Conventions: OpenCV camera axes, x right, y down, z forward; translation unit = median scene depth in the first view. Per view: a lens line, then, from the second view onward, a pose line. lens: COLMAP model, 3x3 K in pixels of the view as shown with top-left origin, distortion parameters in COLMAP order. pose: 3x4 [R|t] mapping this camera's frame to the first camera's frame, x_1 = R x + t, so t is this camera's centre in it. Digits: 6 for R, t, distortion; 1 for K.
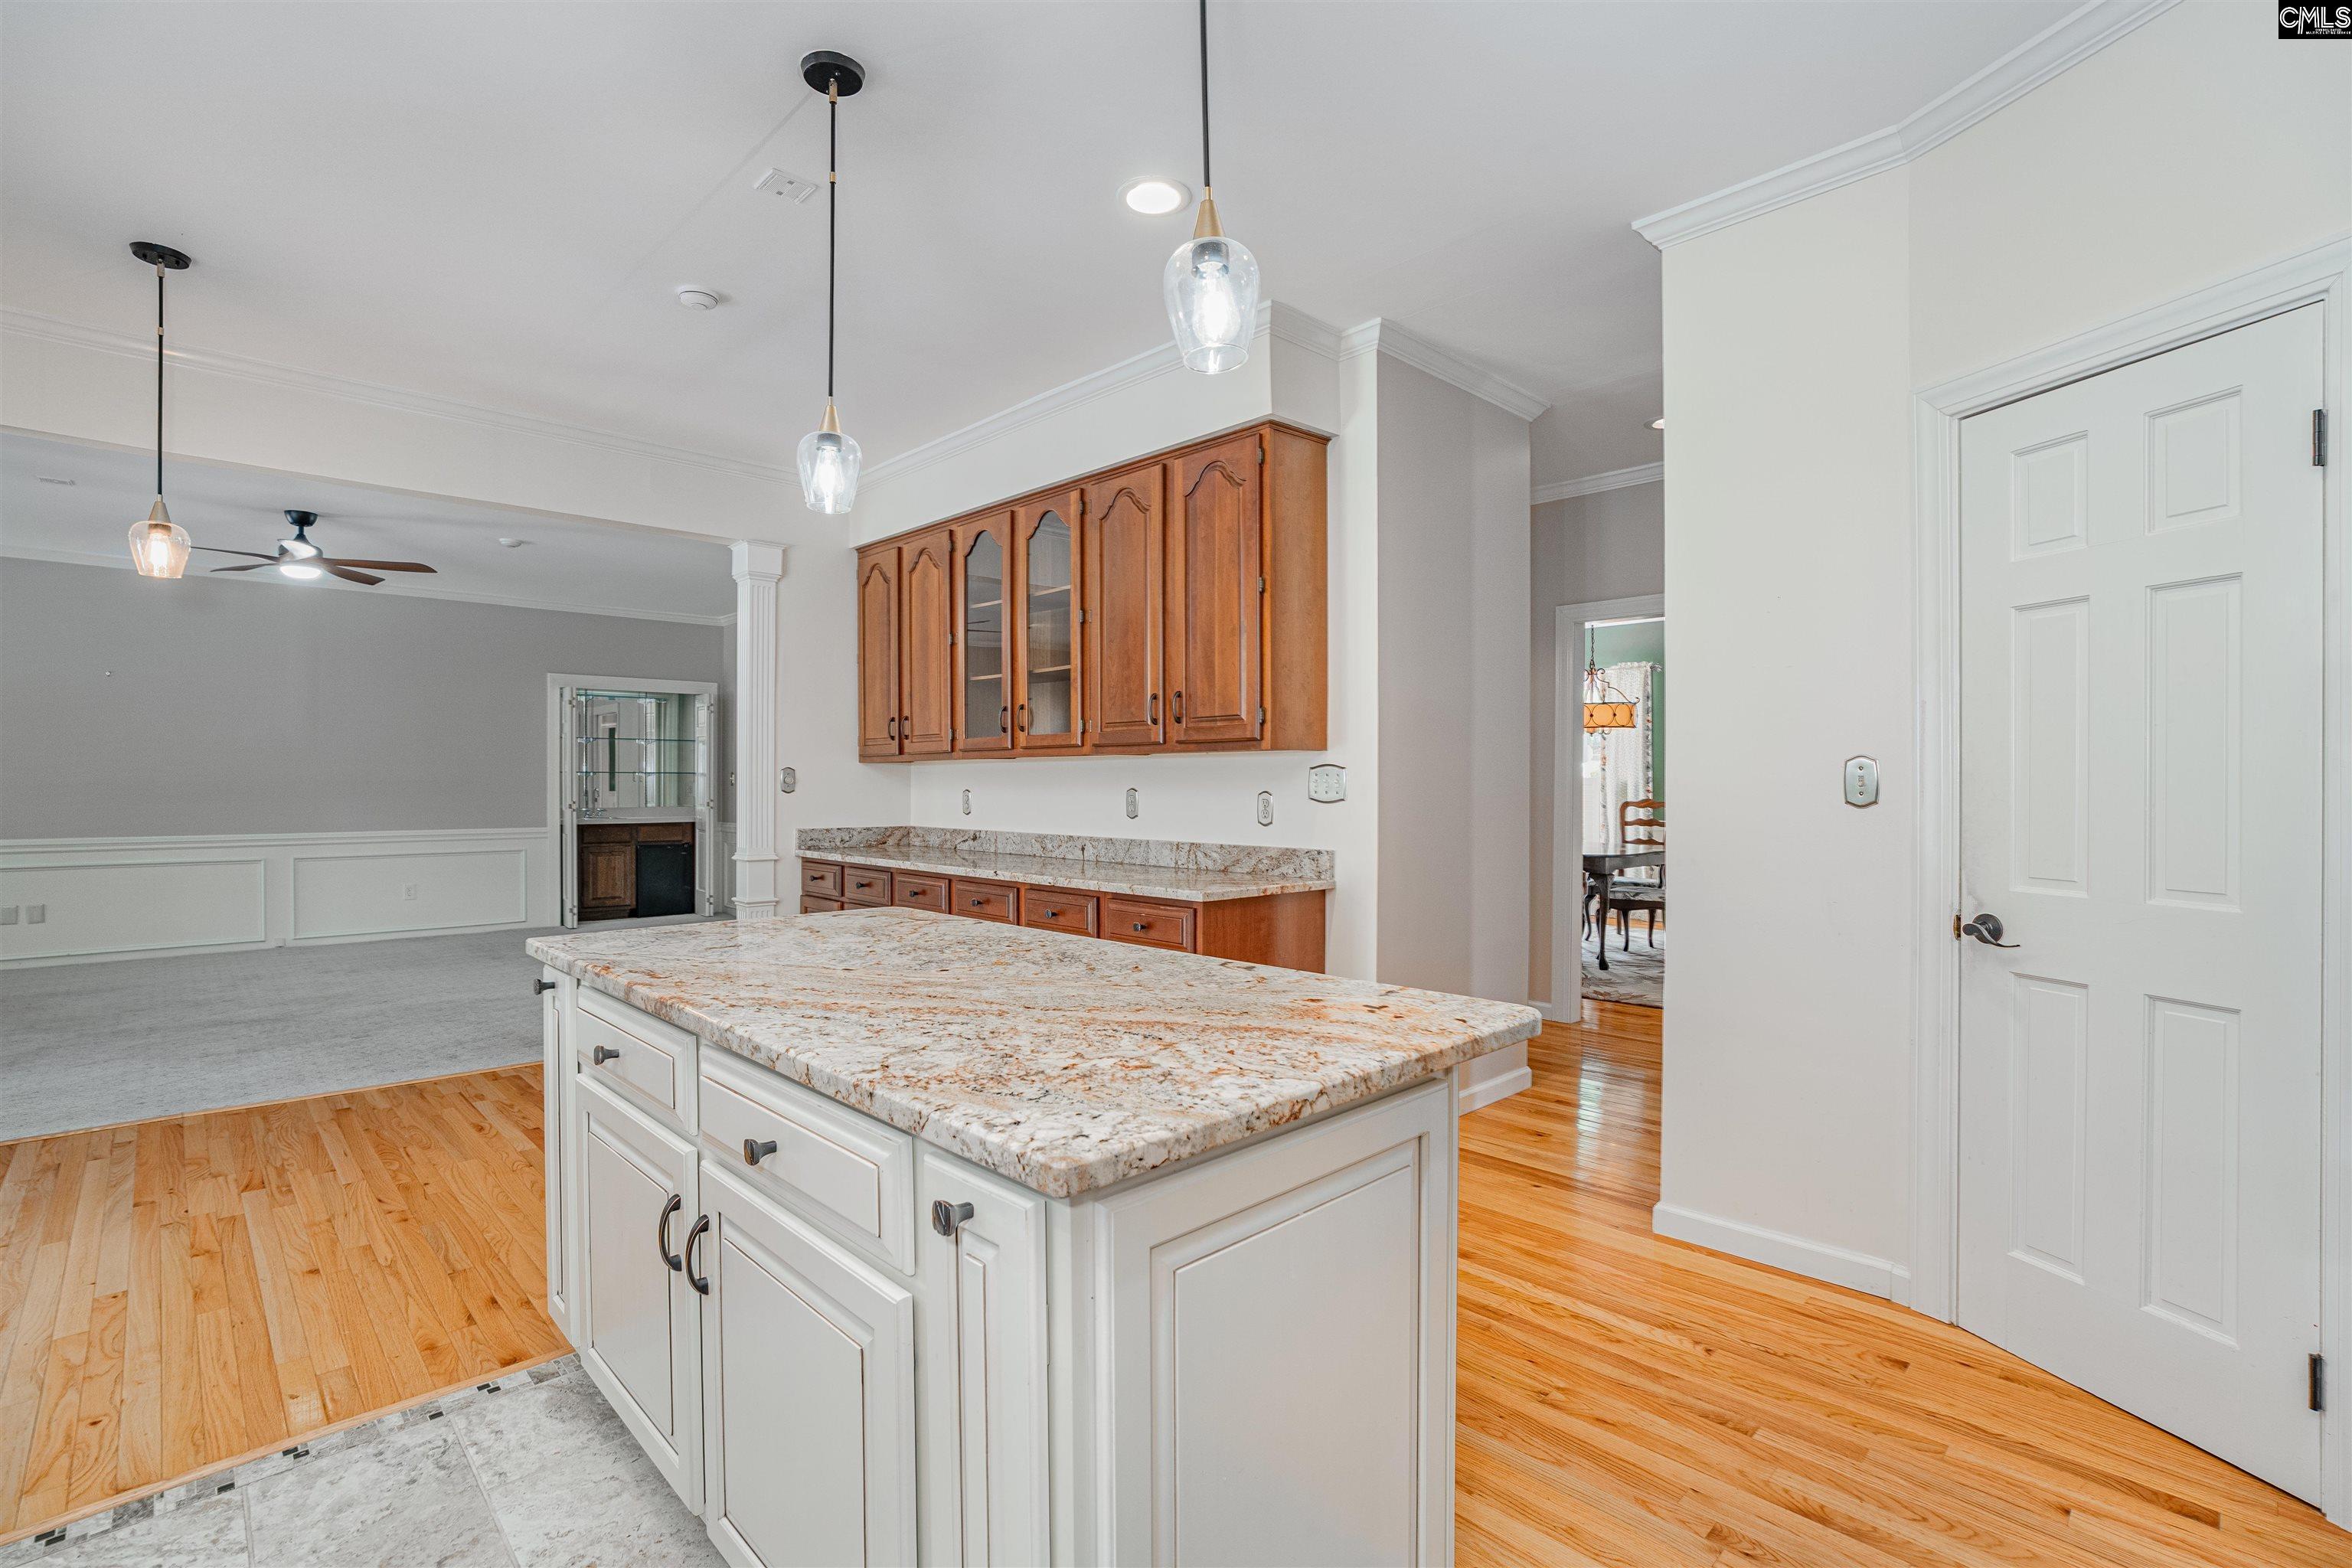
lens RADIAL K [[1098.7, 0, 1208.6], [0, 1098.7, 794.3], [0, 0, 1]] dist [-0.036752, 0.009362]
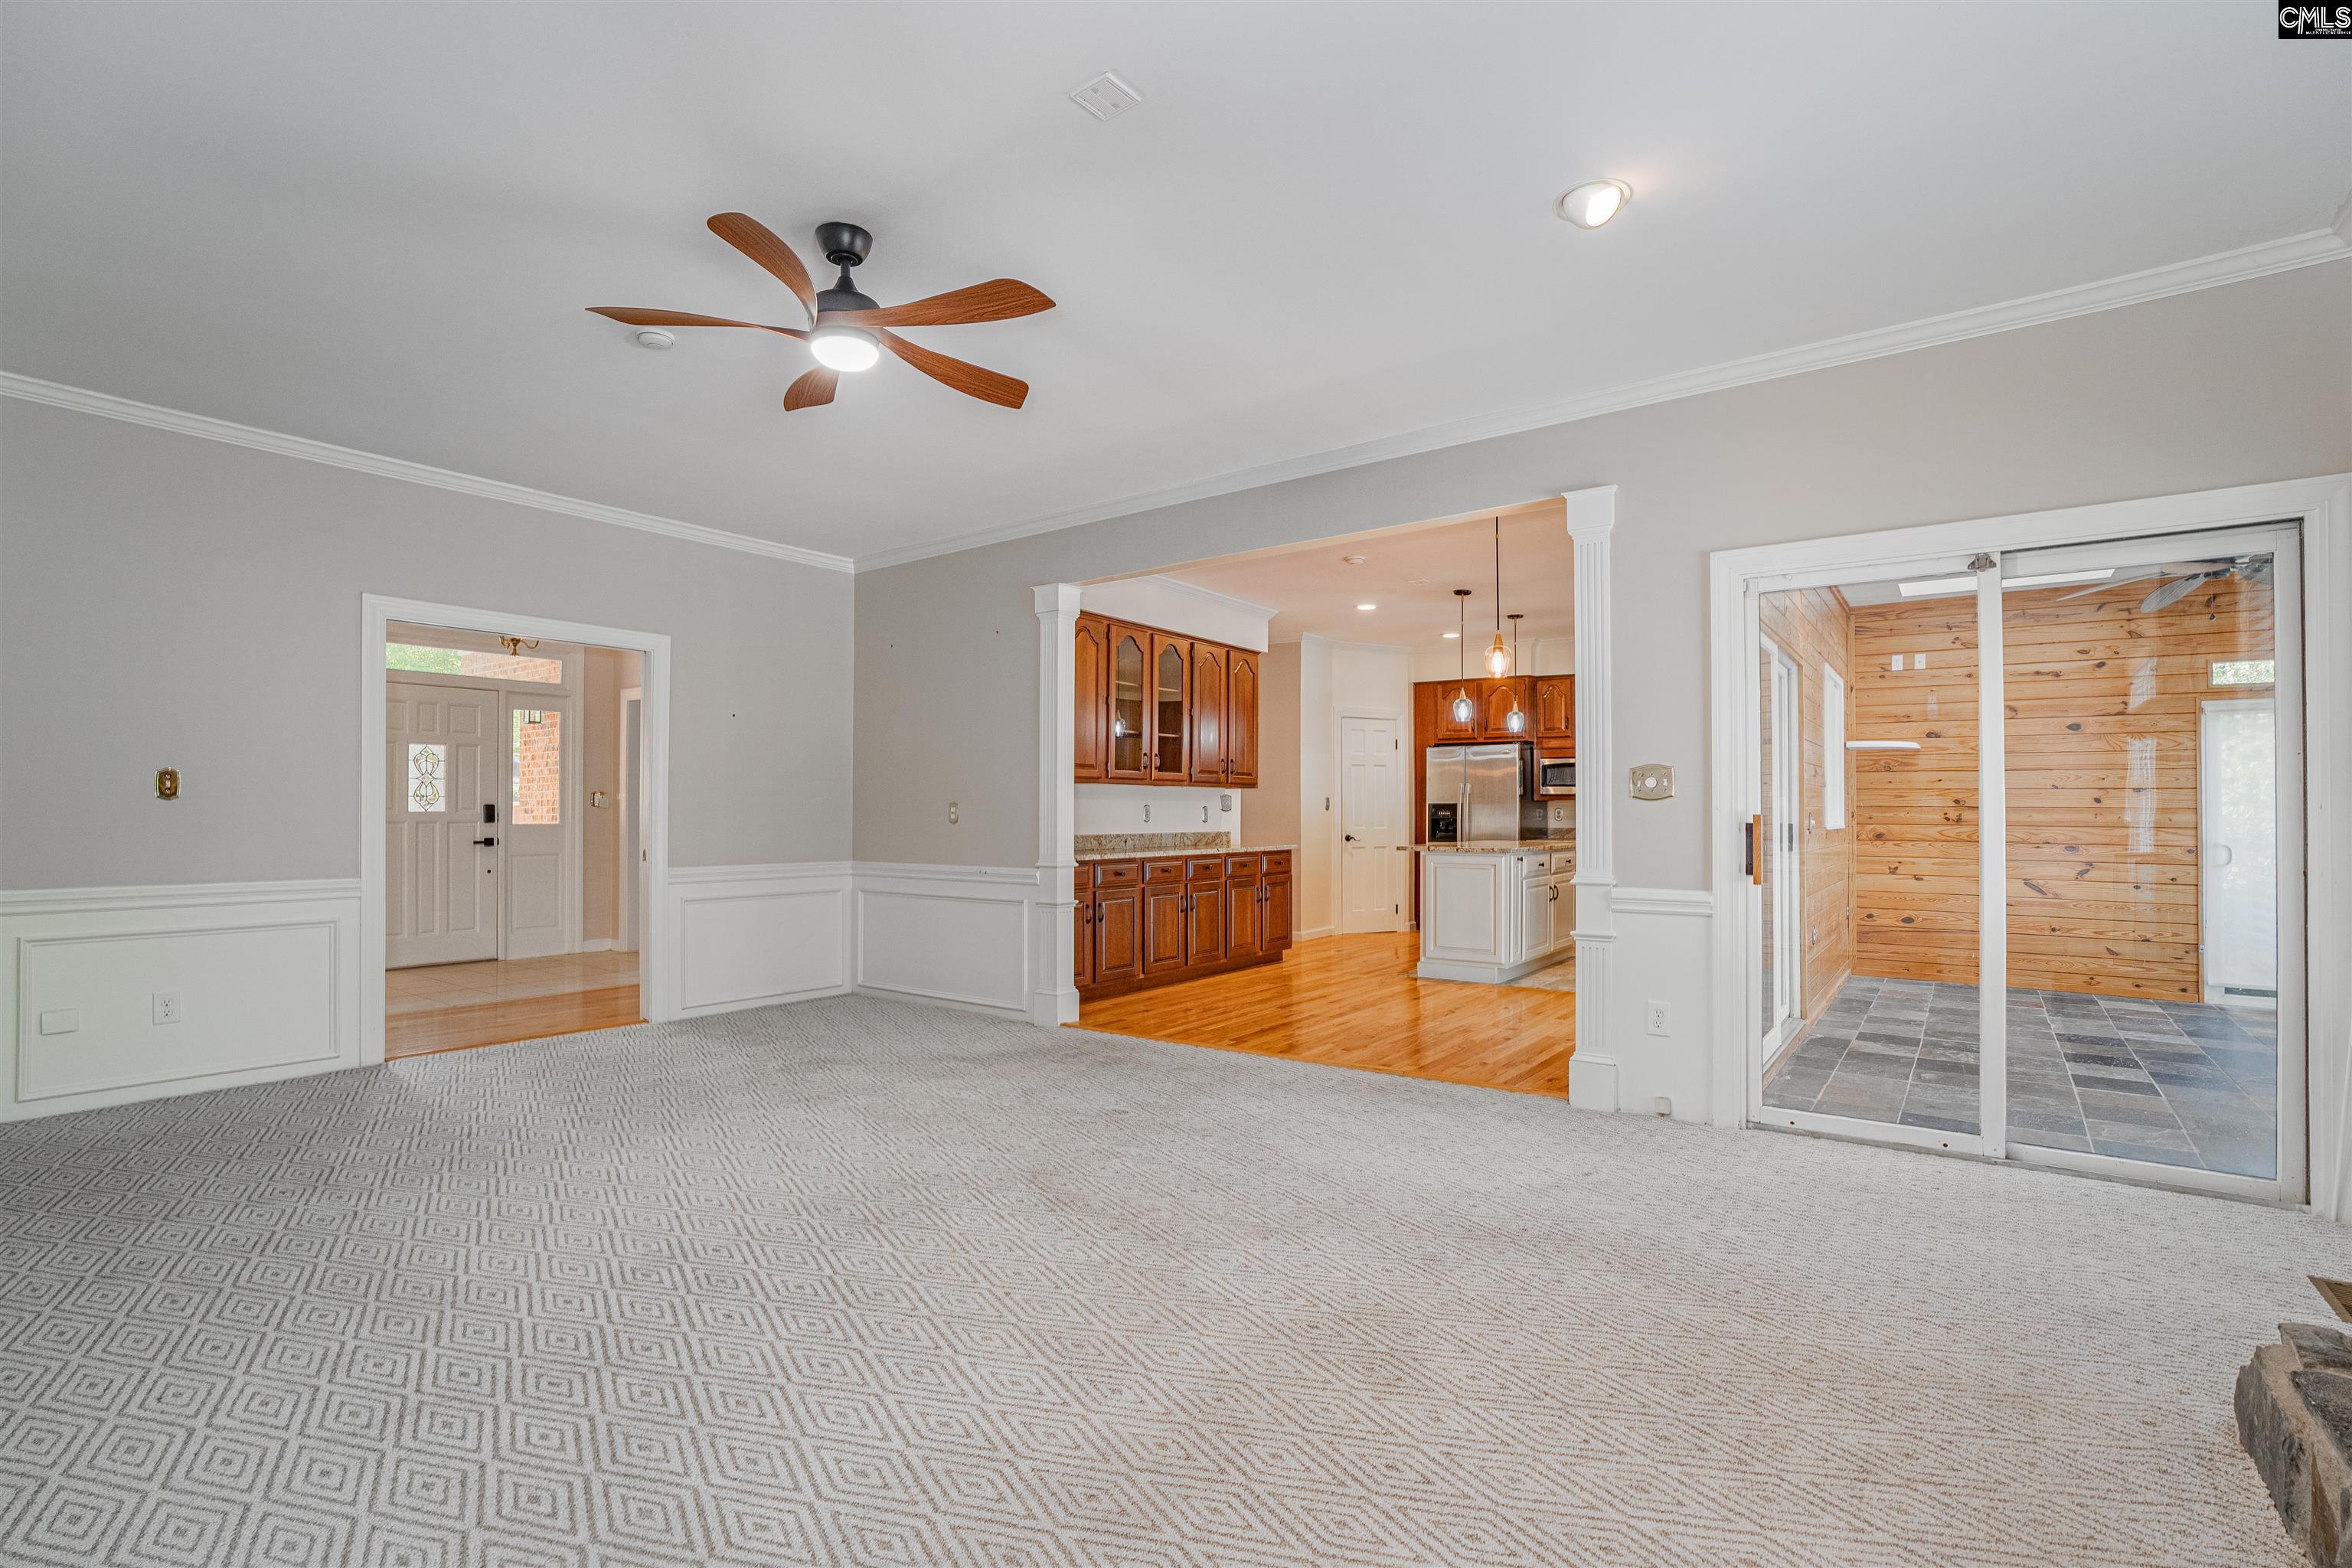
lens RADIAL K [[1078.0, 0, 1163.7], [0, 1078.0, 786.6], [0, 0, 1]] dist [-0.022830, 0.000891]
pose [[-0.152576, 0.022363, 0.988039, -2.121438], [0.006787, 0.999744, -0.021580, 0.003600], [-0.988268, 0.003413, -0.152689, 1.477831]]
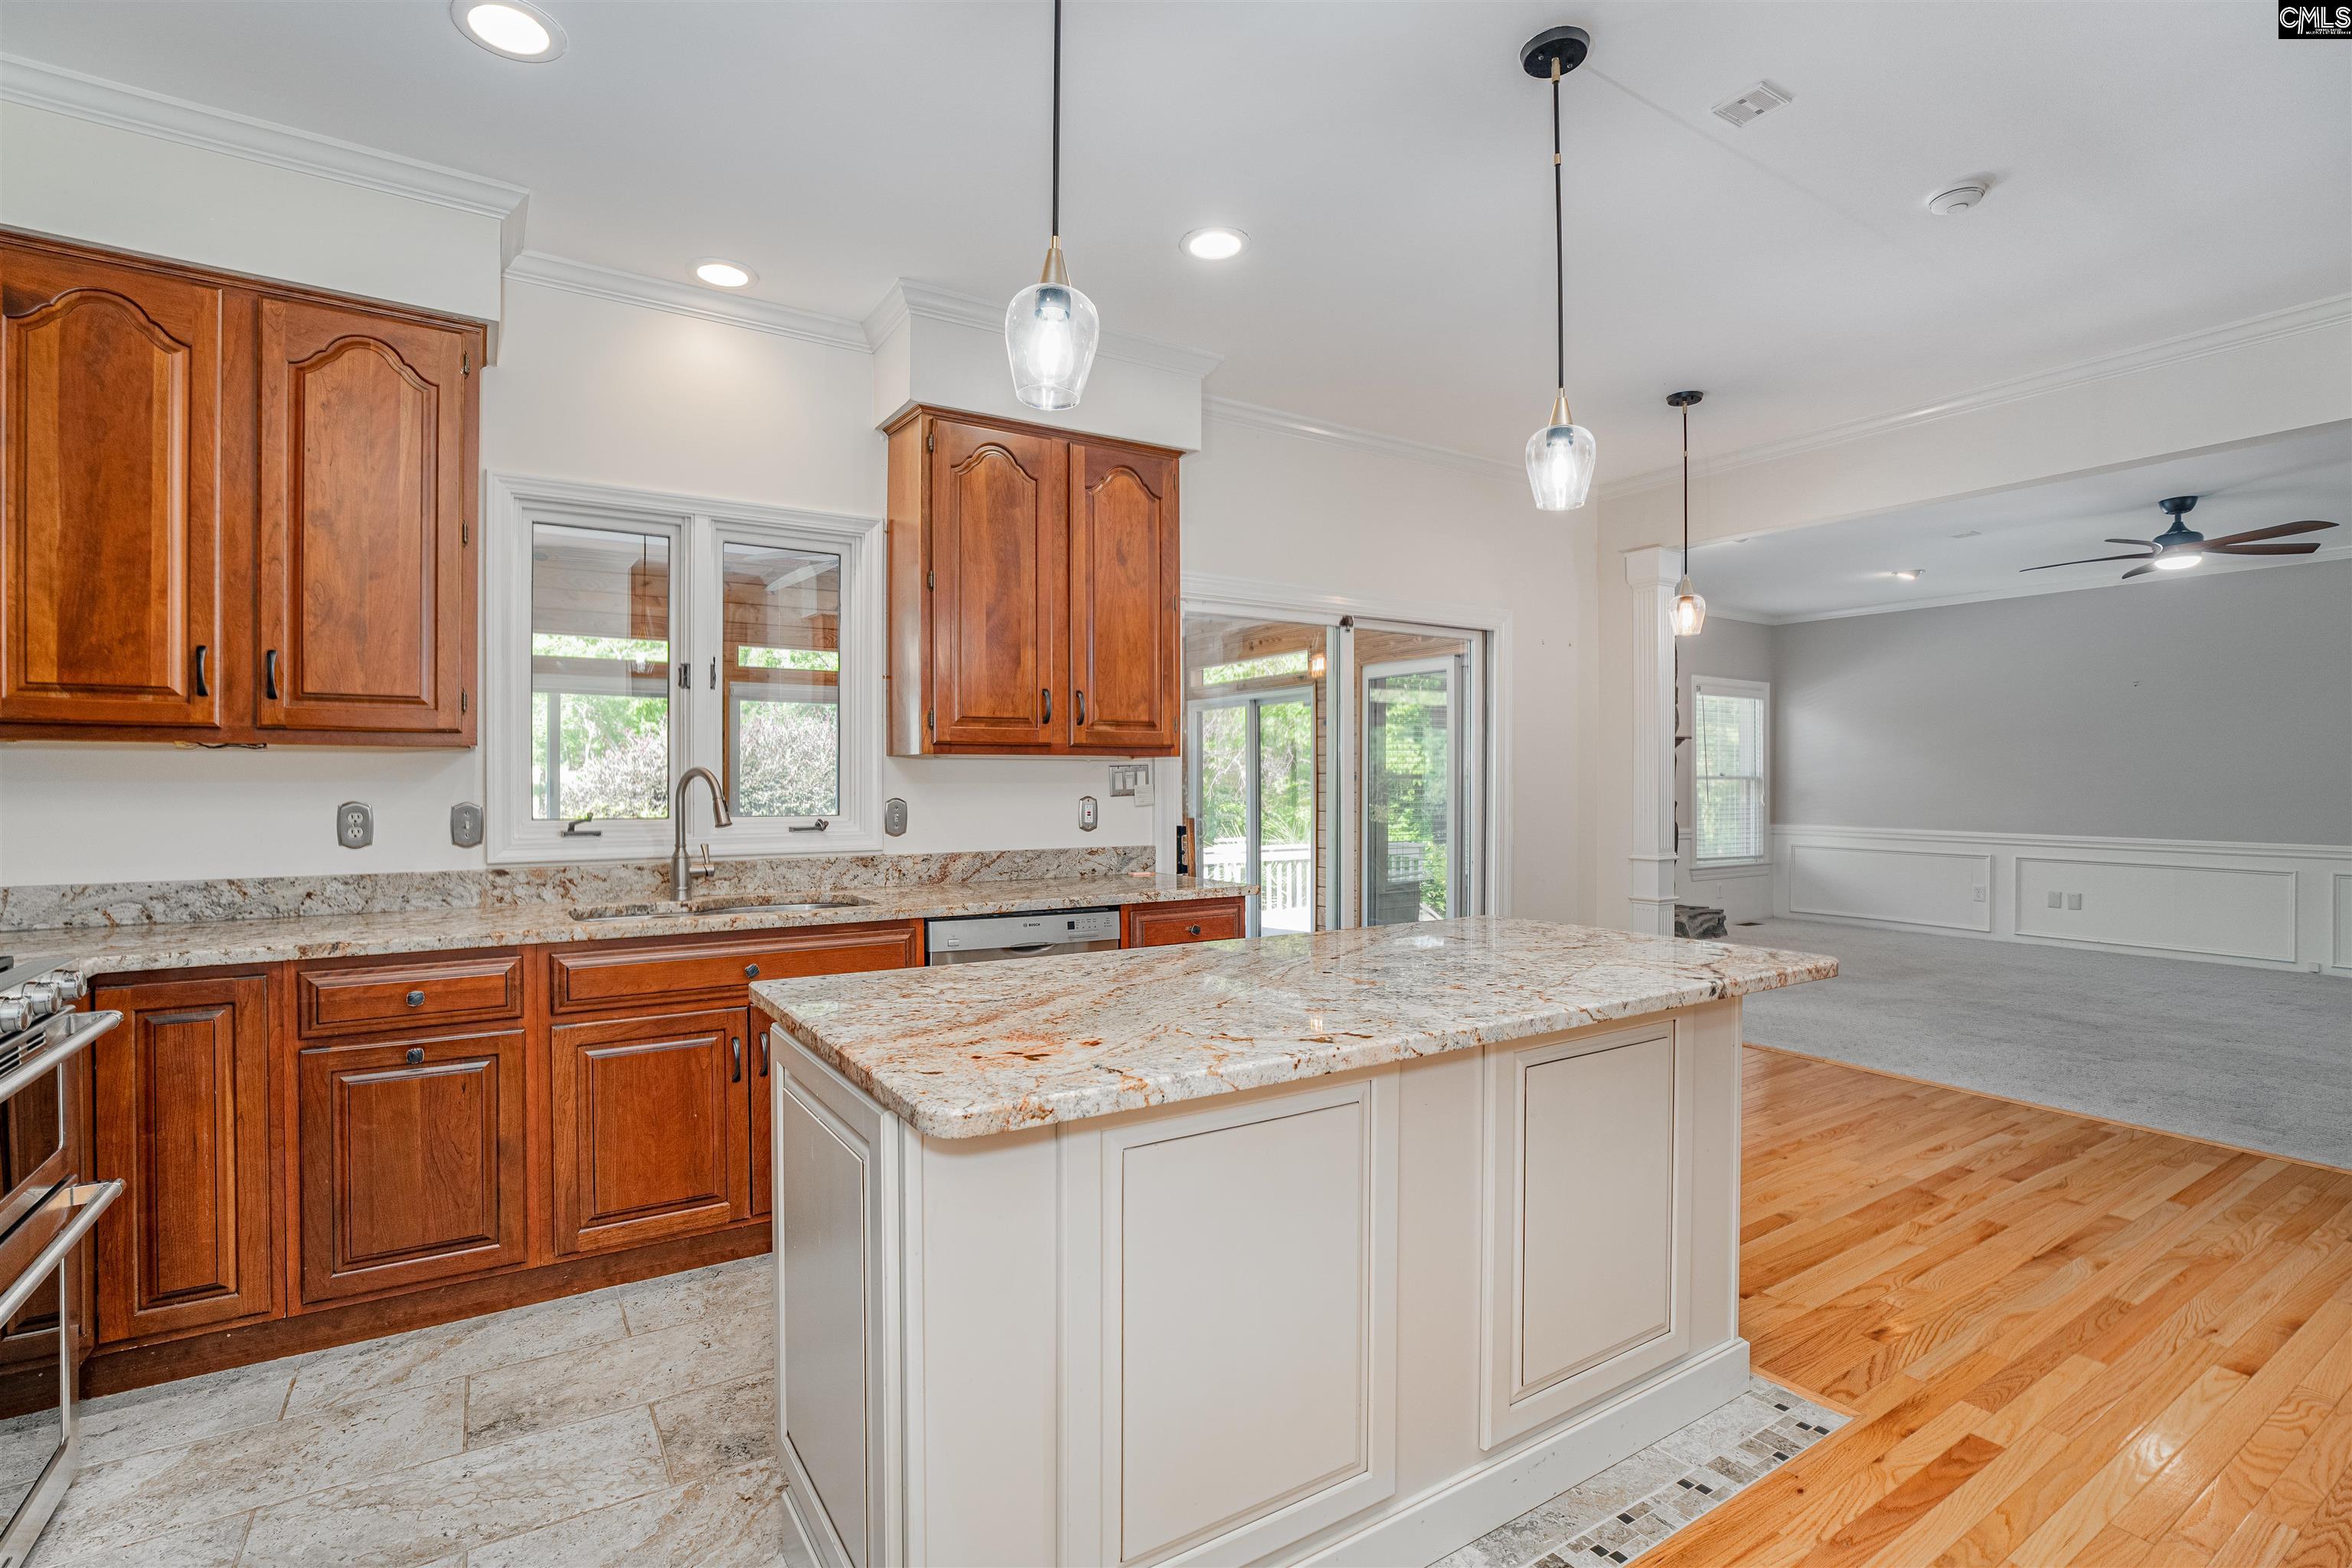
lens RADIAL K [[1066.2, 0, 1136.5], [0, 1066.2, 790.5], [0, 0, 1]] dist [-0.026494, 0.000557]
pose [[-0.240420, -0.000314, -0.970669, 0.389416], [-0.006052, 0.999981, 0.001176, -0.005616], [0.970650, 0.006157, -0.240418, 0.520752]]
